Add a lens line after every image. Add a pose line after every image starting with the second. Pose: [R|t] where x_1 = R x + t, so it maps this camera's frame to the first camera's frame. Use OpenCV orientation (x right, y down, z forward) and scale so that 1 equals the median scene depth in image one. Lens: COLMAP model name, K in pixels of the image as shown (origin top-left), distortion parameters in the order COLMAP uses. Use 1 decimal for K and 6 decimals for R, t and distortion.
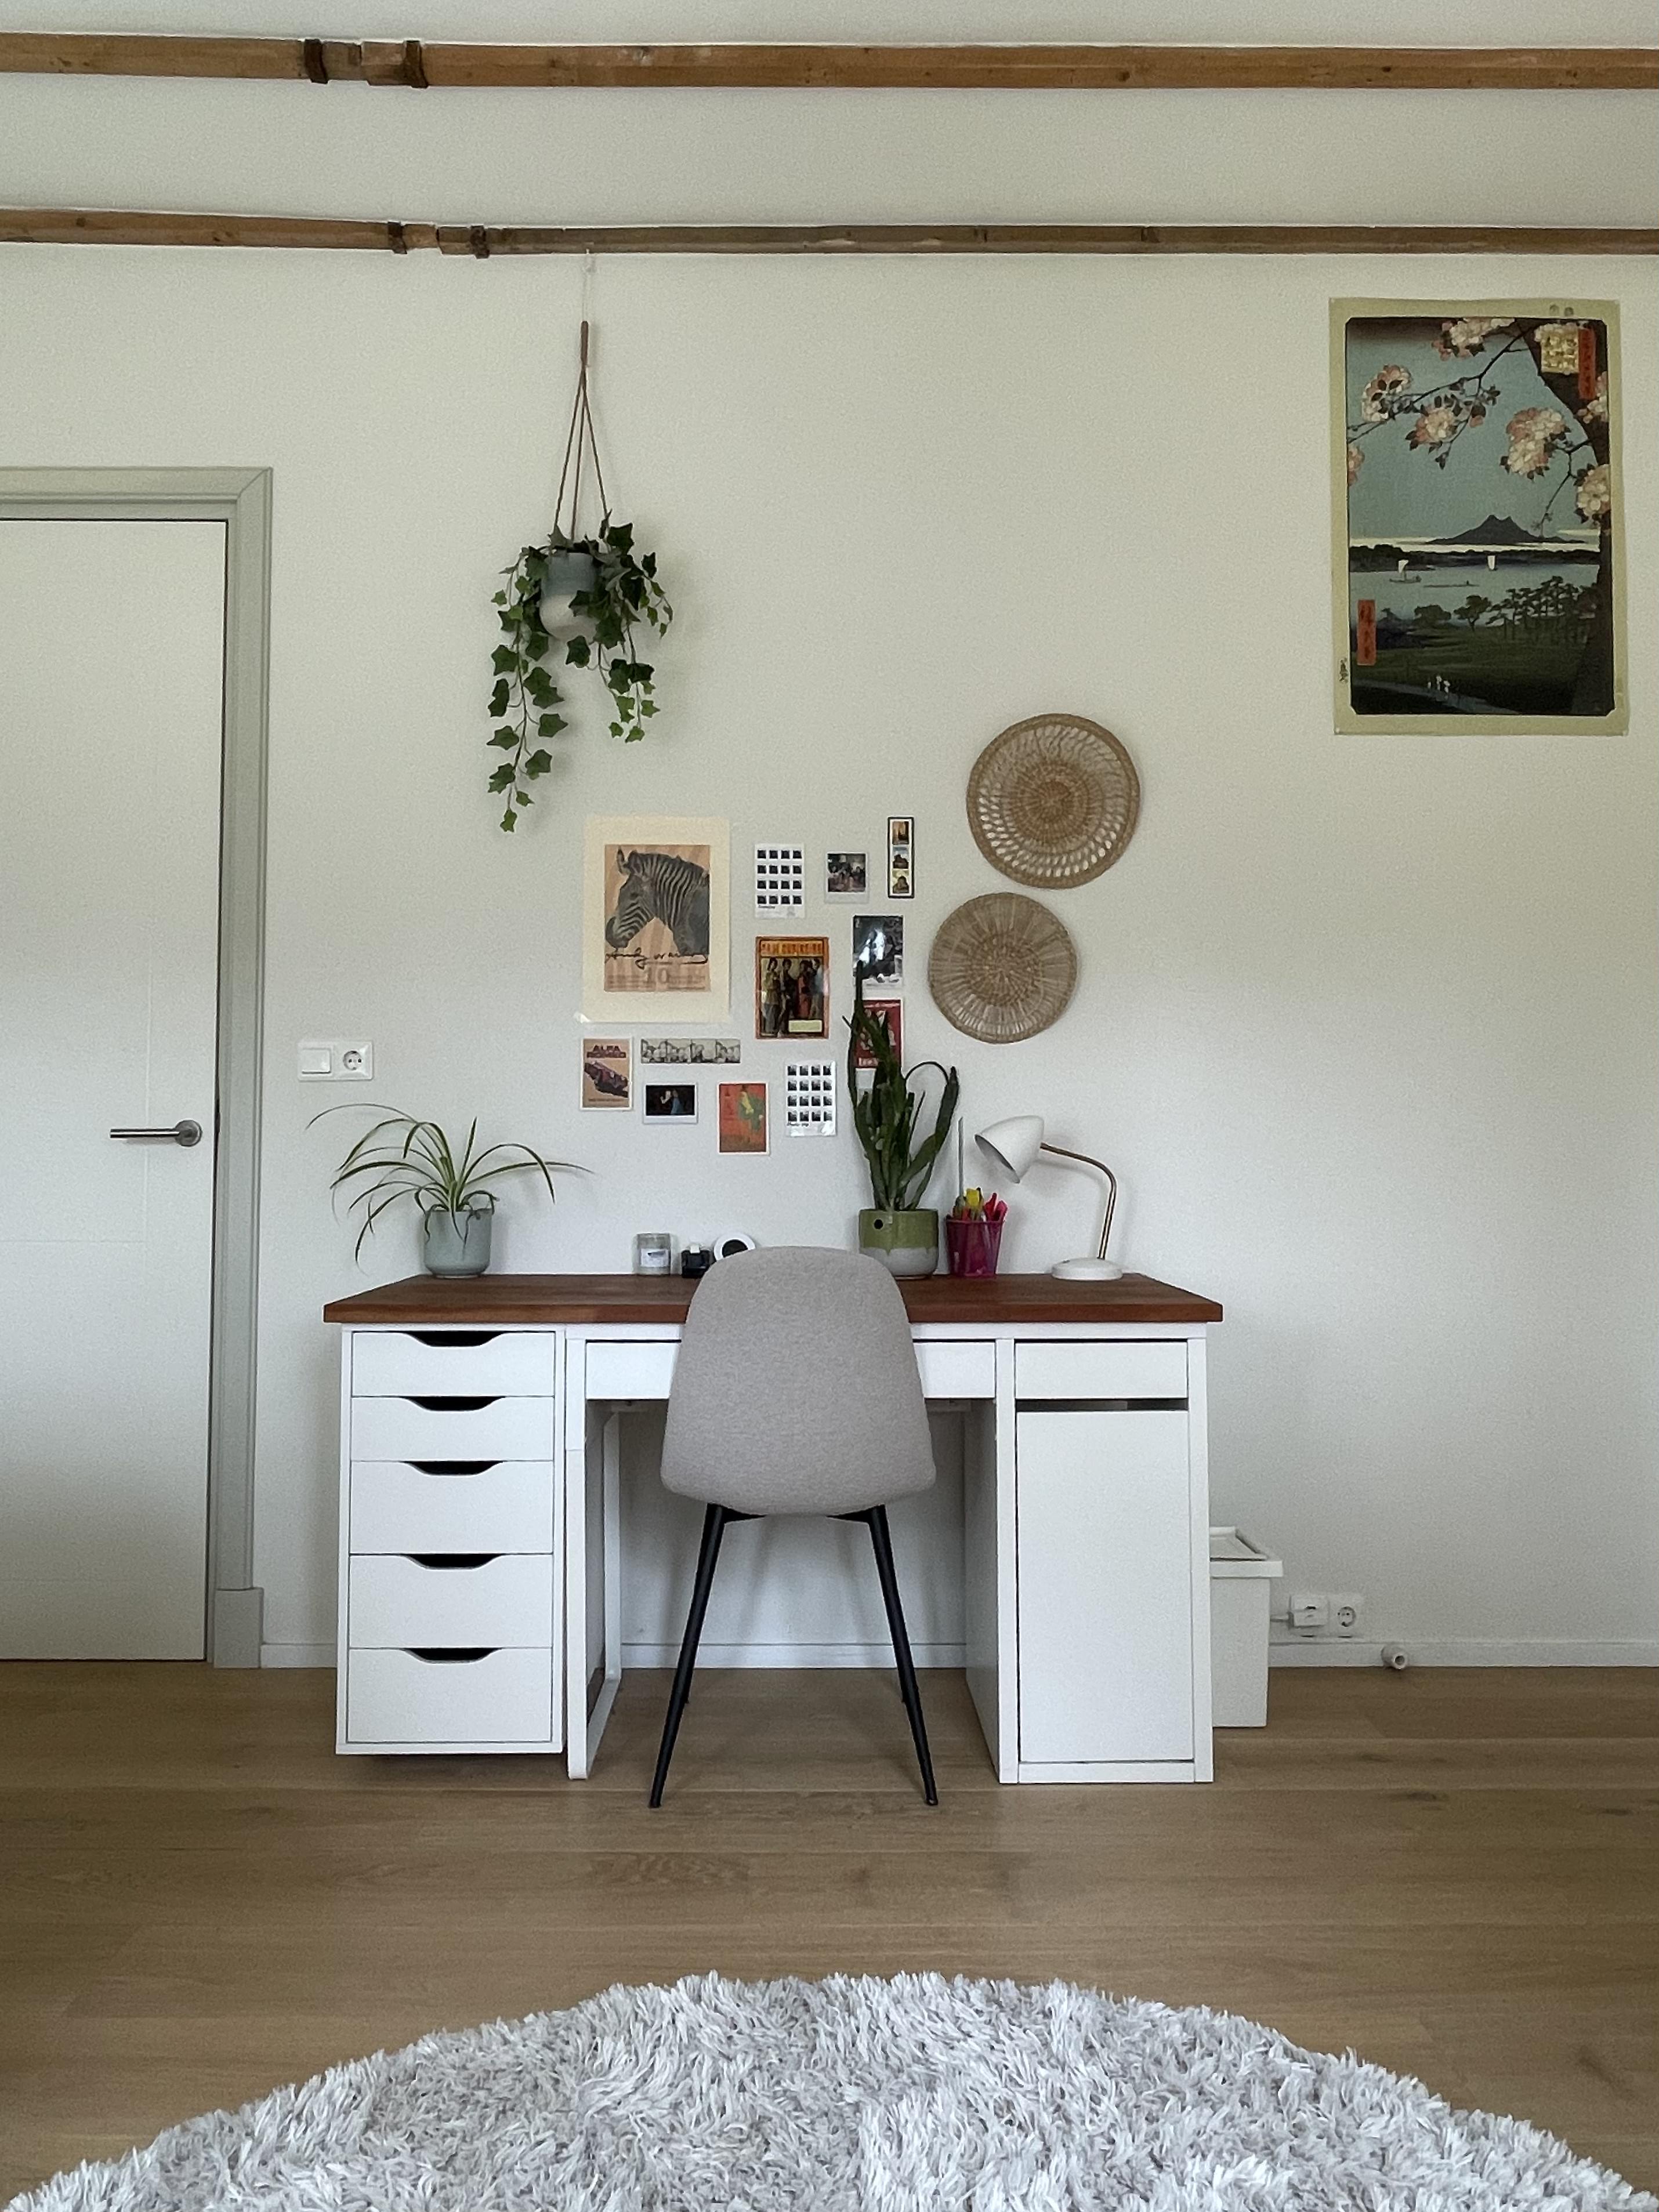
lens RADIAL K [[1515.3, 0, 826.7], [0, 1515.3, 1102.1], [0, 0, 1]] dist [-0.000426, -0.009622]
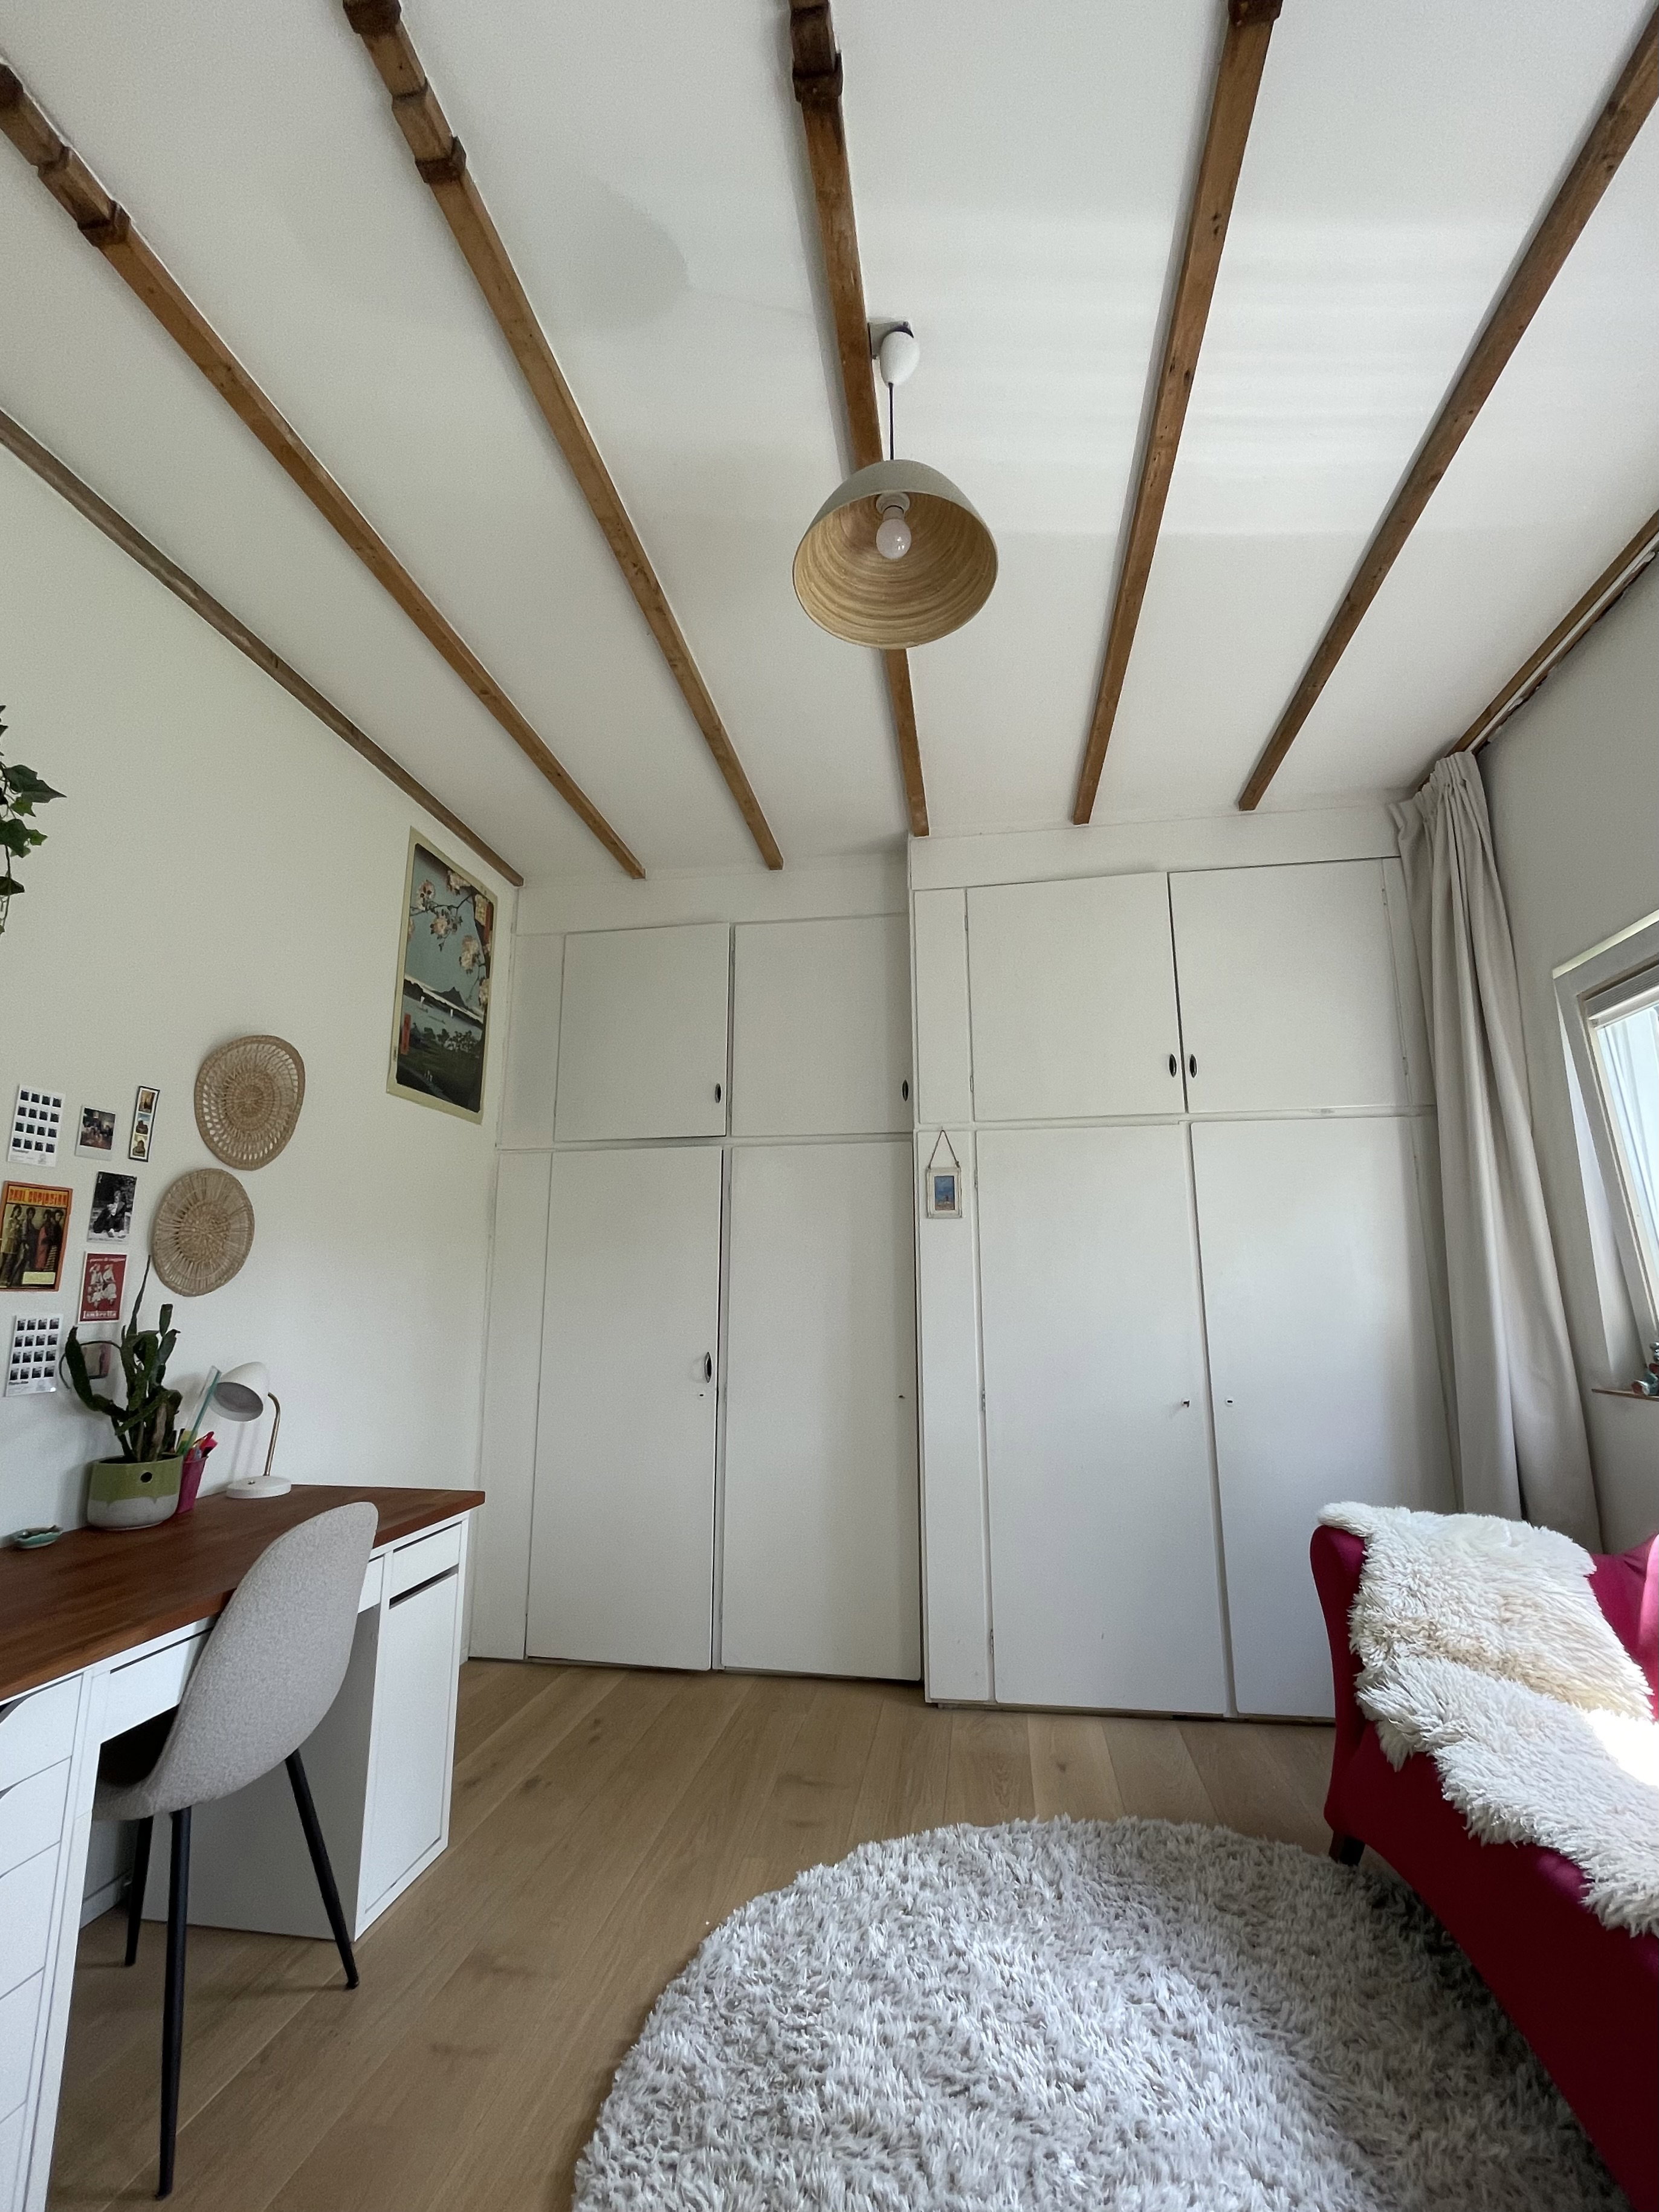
lens RADIAL K [[974.2, 0, 824.7], [0, 974.2, 1112.7], [0, 0, 1]] dist [-0.001215, 0.000204]
pose [[0.176326, 0.185999, 0.966599, -0.548028], [-0.036153, 0.982546, -0.182473, -0.058291], [-0.983668, -0.002770, 0.179973, 0.386336]]
